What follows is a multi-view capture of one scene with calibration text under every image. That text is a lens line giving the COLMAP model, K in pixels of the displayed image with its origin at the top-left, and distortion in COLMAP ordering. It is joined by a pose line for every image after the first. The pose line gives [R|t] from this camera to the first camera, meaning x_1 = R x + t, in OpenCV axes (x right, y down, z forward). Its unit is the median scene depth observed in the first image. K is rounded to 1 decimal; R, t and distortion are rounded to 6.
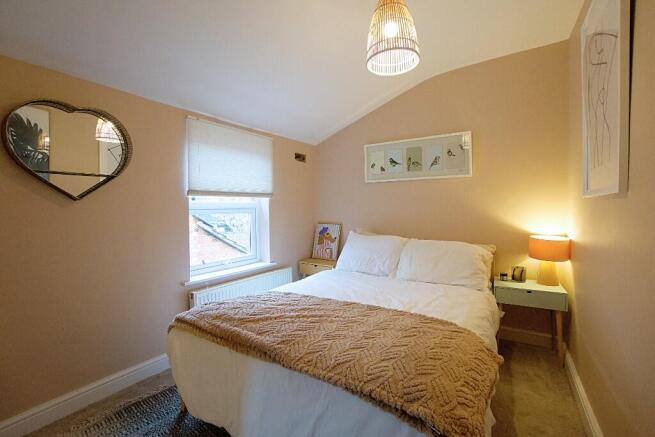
lens RADIAL K [[299.5, 0, 328.5], [0, 299.5, 216.5], [0, 0, 1]] dist [-0.016404, 0.001491]
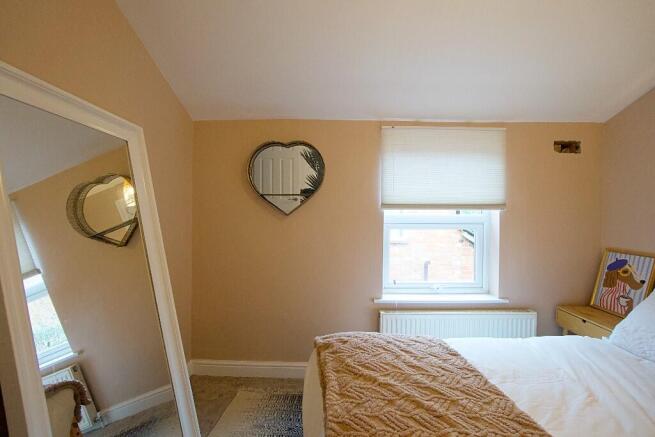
lens RADIAL K [[299.5, 0, 328.3], [0, 299.5, 214.4], [0, 0, 1]] dist [-0.016404, 0.001491]
pose [[0.549708, 0.016965, -0.835185, 0.182423], [-0.035458, 0.999367, -0.003037, -0.034300], [0.834604, 0.031283, 0.549961, 0.249672]]
